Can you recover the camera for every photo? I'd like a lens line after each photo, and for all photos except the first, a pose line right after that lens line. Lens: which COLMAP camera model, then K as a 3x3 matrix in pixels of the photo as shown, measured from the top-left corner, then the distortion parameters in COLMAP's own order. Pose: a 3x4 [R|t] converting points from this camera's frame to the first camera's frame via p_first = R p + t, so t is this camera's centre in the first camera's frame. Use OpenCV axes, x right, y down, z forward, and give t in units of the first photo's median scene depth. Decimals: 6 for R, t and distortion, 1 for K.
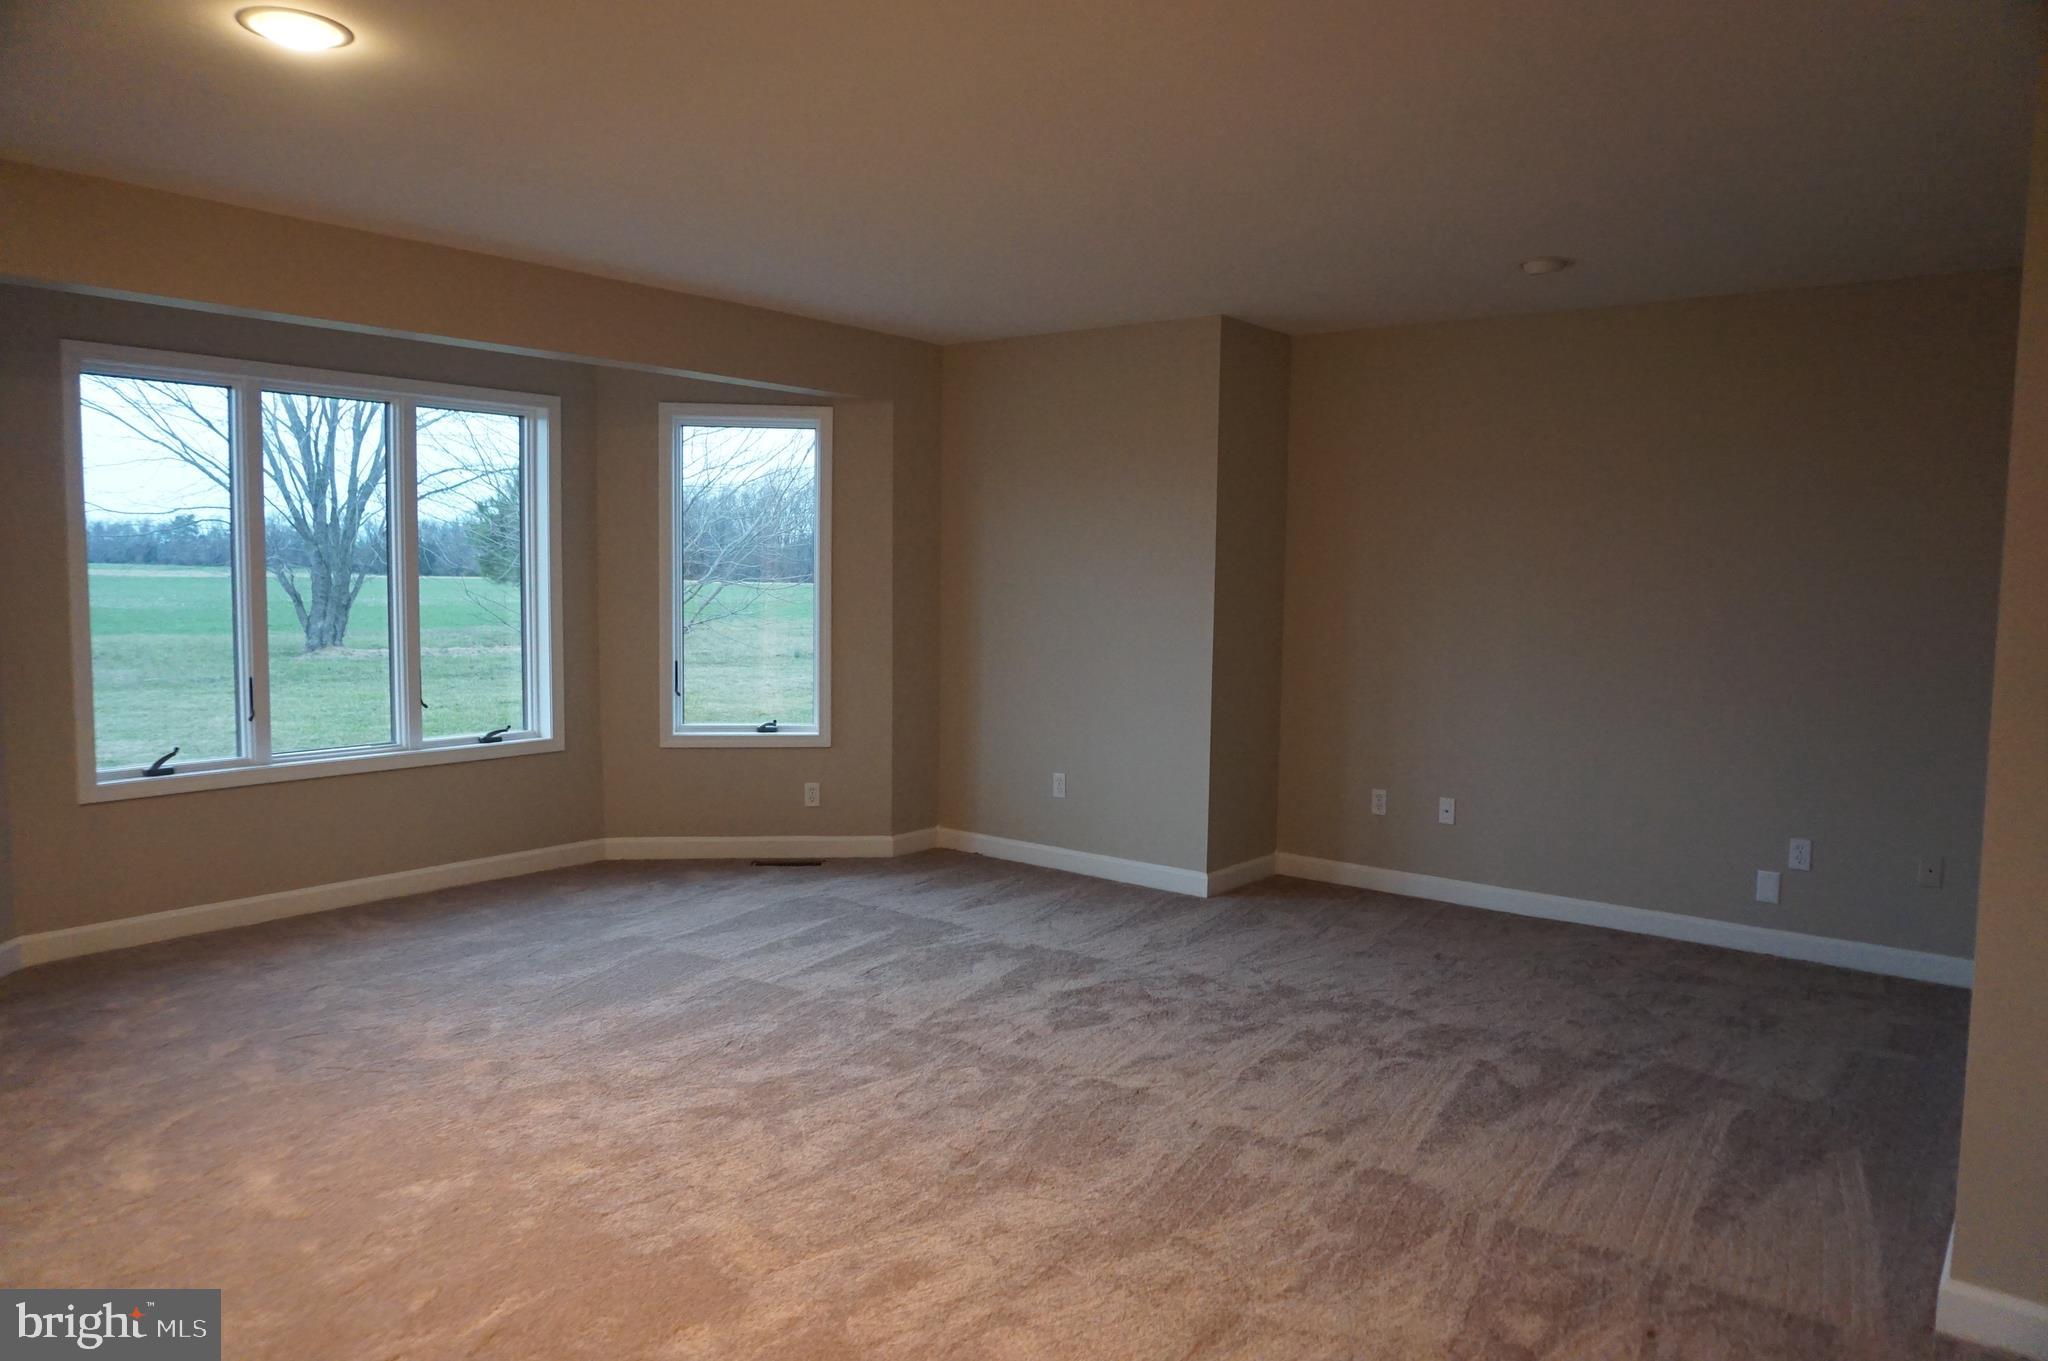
lens RADIAL K [[1365.3, 0, 1024.0], [0, 1365.3, 680.5], [0, 0, 1]] dist [-0.051385, 0.037260]
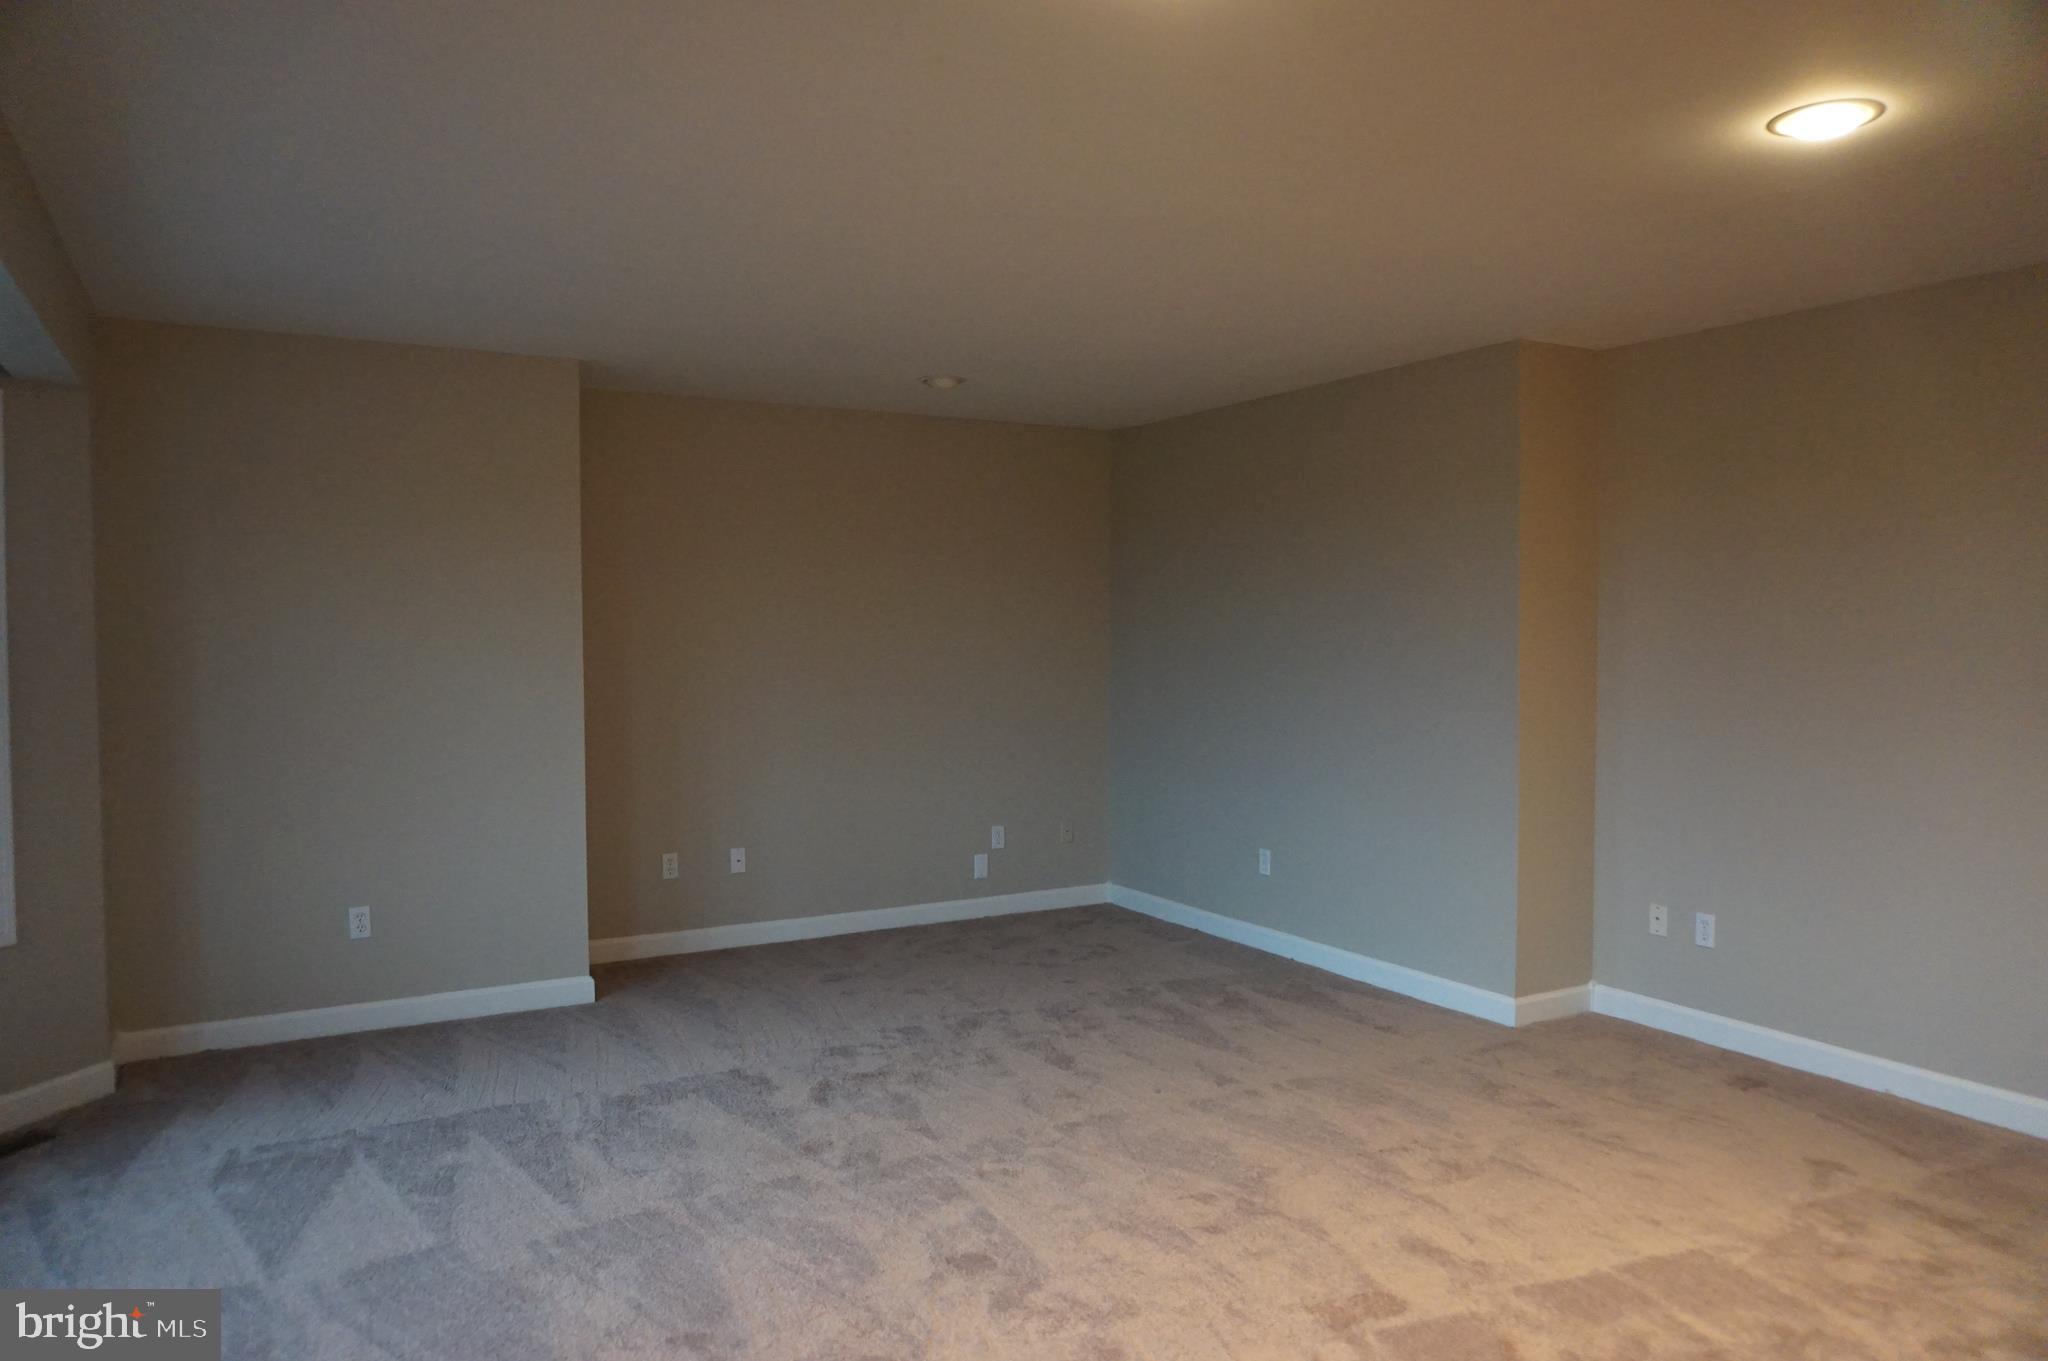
lens RADIAL K [[1365.3, 0, 1024.0], [0, 1365.3, 680.5], [0, 0, 1]] dist [-0.051385, 0.037260]
pose [[0.380911, -0.052837, 0.923101, -0.732467], [0.089413, 0.995792, 0.020101, -0.057113], [-0.920278, 0.074881, 0.384032, 0.485216]]
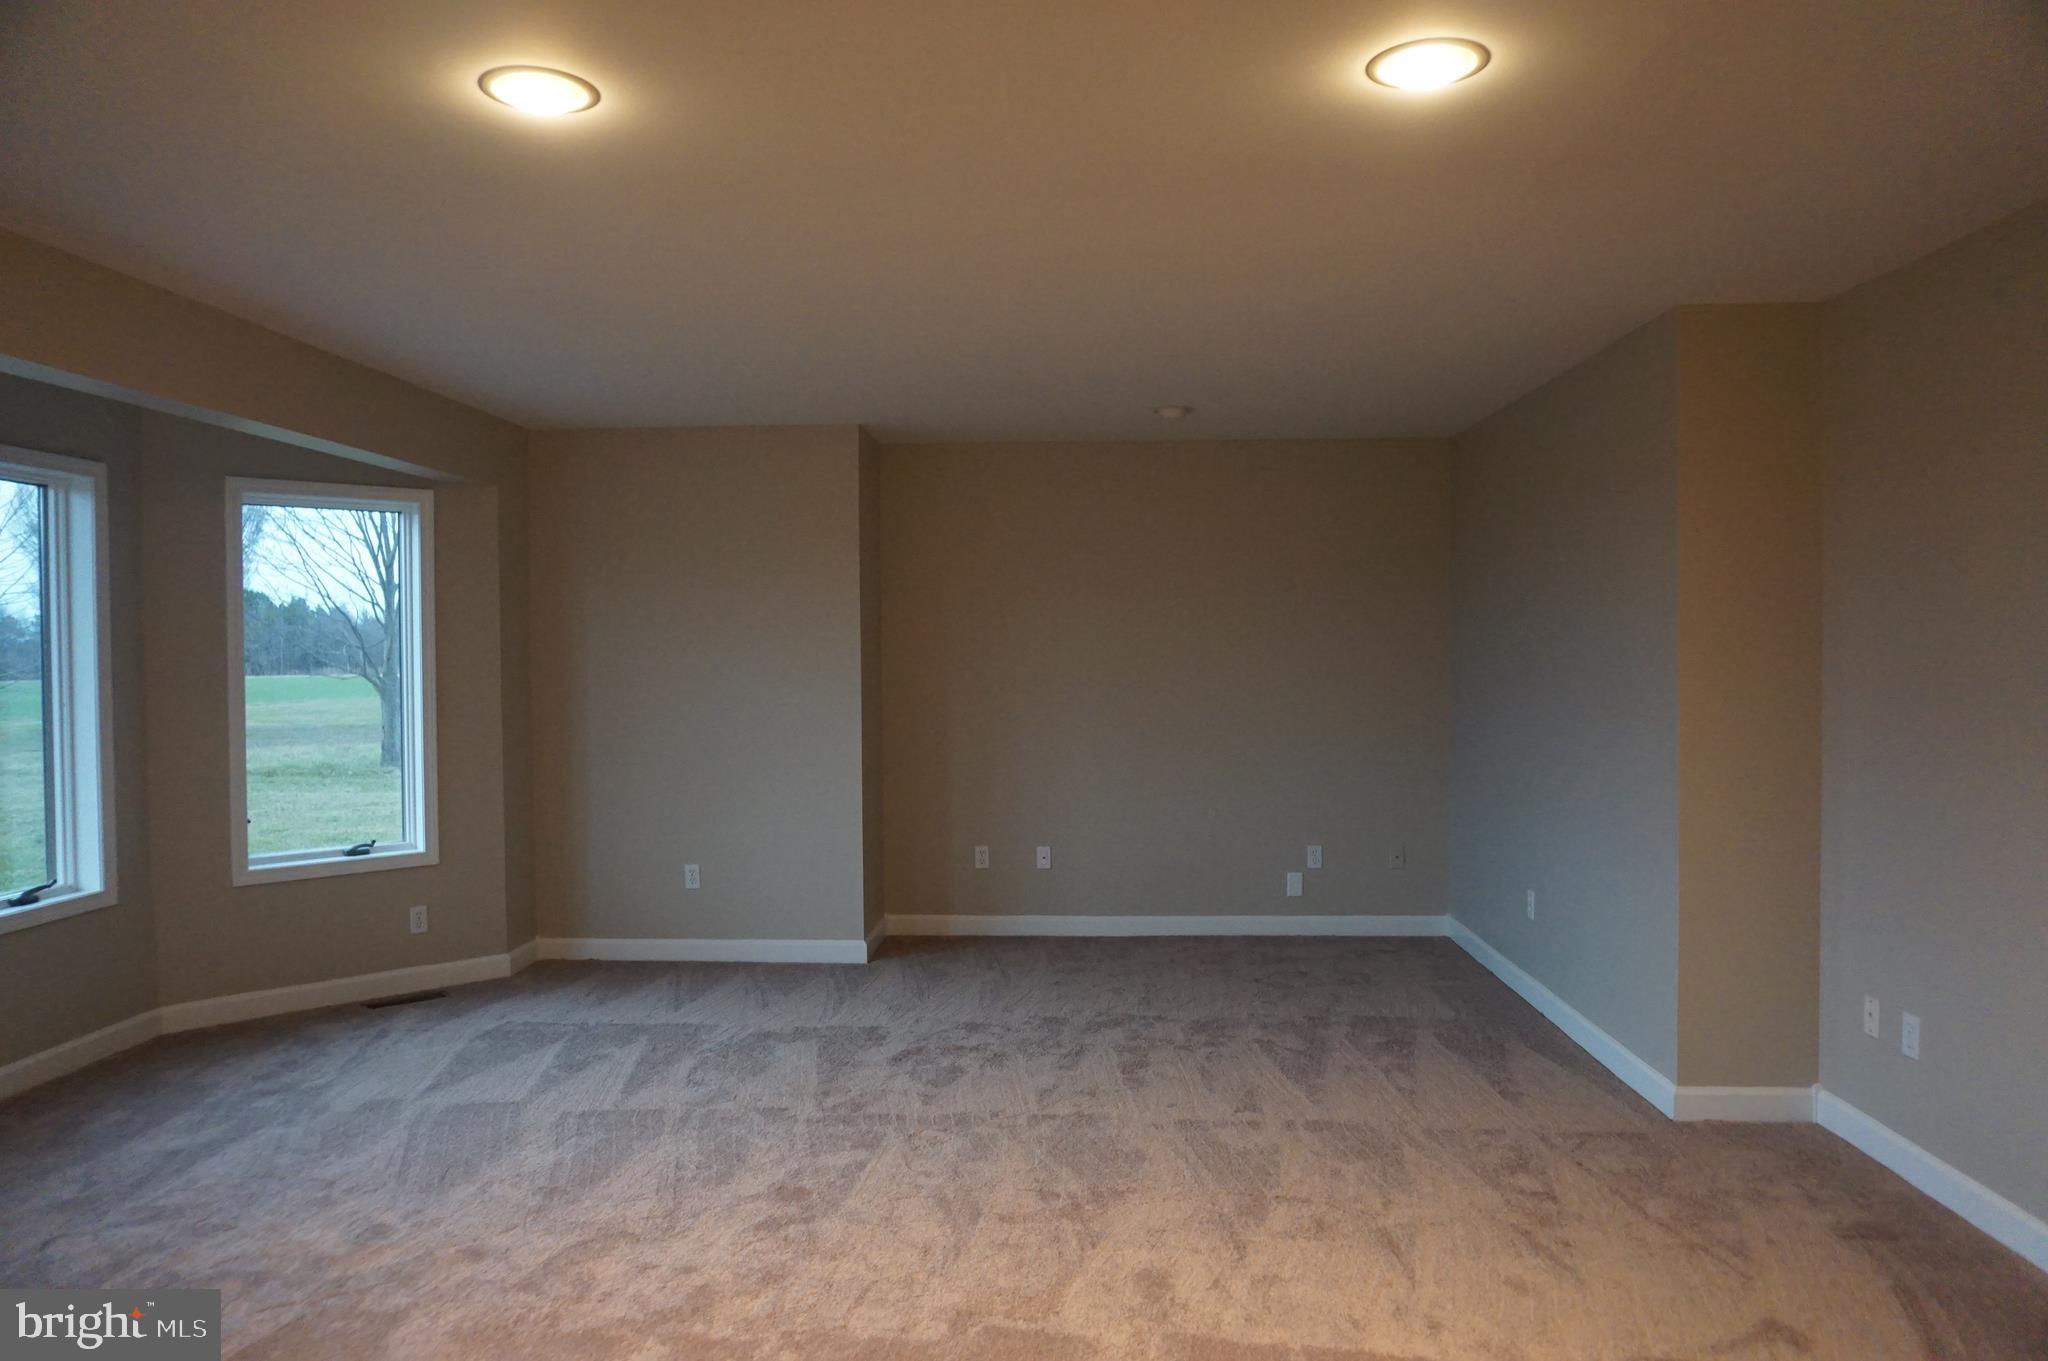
lens RADIAL K [[1365.3, 0, 1024.0], [0, 1365.3, 680.5], [0, 0, 1]] dist [-0.051385, 0.037260]
pose [[0.815339, -0.035865, 0.577872, -0.478161], [0.069299, 0.996950, -0.035902, -0.018679], [-0.574822, 0.069318, 0.815337, 0.056761]]
